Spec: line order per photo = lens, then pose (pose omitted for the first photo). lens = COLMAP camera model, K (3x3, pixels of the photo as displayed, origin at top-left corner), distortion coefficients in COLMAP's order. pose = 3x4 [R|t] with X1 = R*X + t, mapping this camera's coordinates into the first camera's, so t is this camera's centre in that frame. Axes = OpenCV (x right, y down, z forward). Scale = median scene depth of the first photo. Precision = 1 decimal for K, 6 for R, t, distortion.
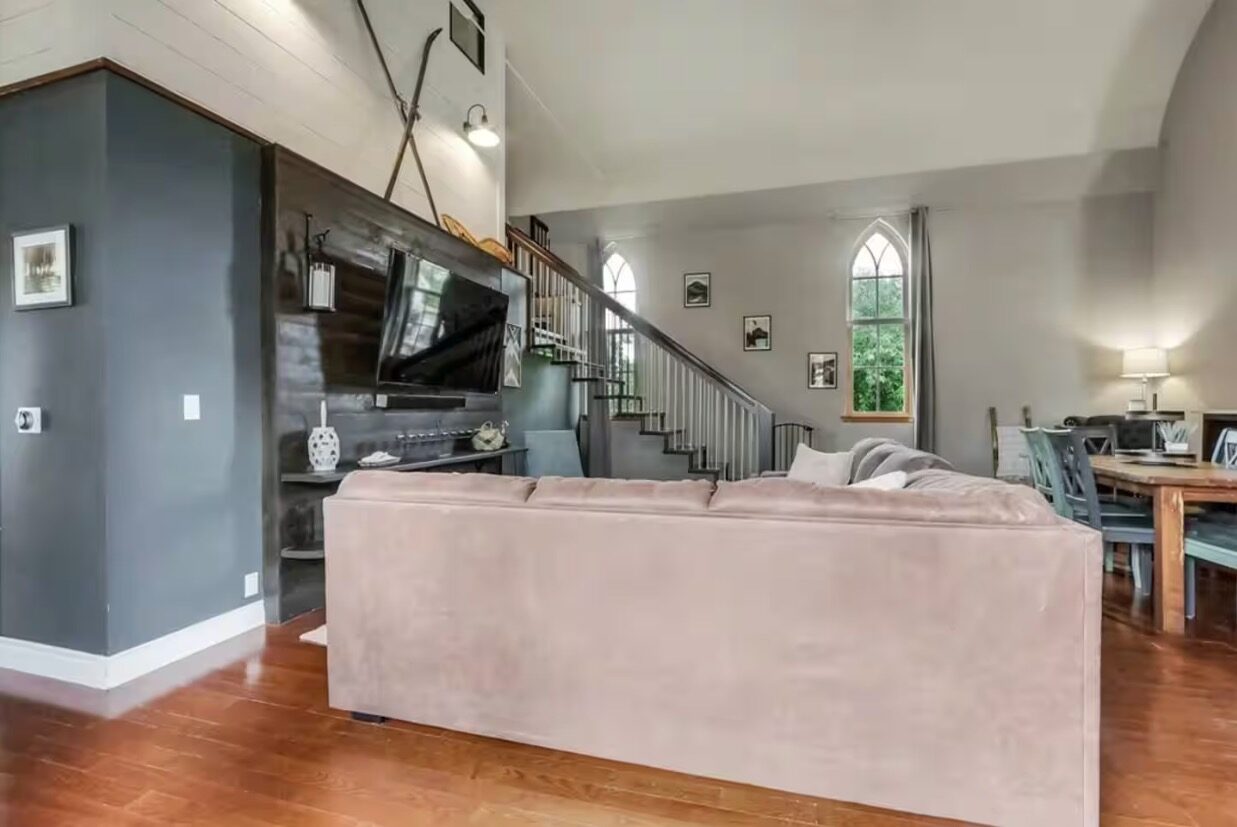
lens RADIAL K [[568.8, 0, 616.8], [0, 568.8, 414.5], [0, 0, 1]] dist [-0.018394, 0.002035]
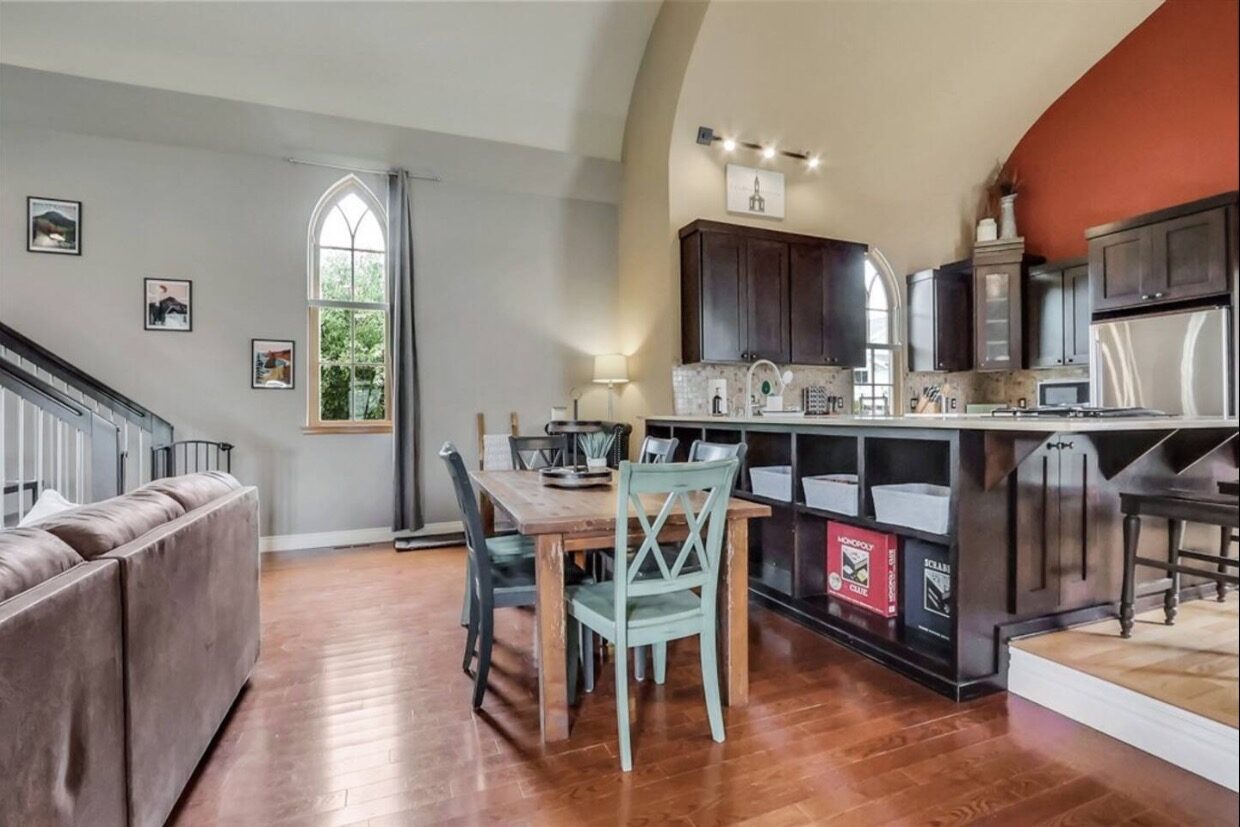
lens RADIAL K [[570.2, 0, 615.5], [0, 570.2, 413.2], [0, 0, 1]] dist [-0.018394, 0.002035]
pose [[0.776071, -0.008507, 0.630588, 0.265686], [0.012596, 0.999919, -0.002013, -0.008423], [-0.630520, 0.009506, 0.776115, 0.172056]]
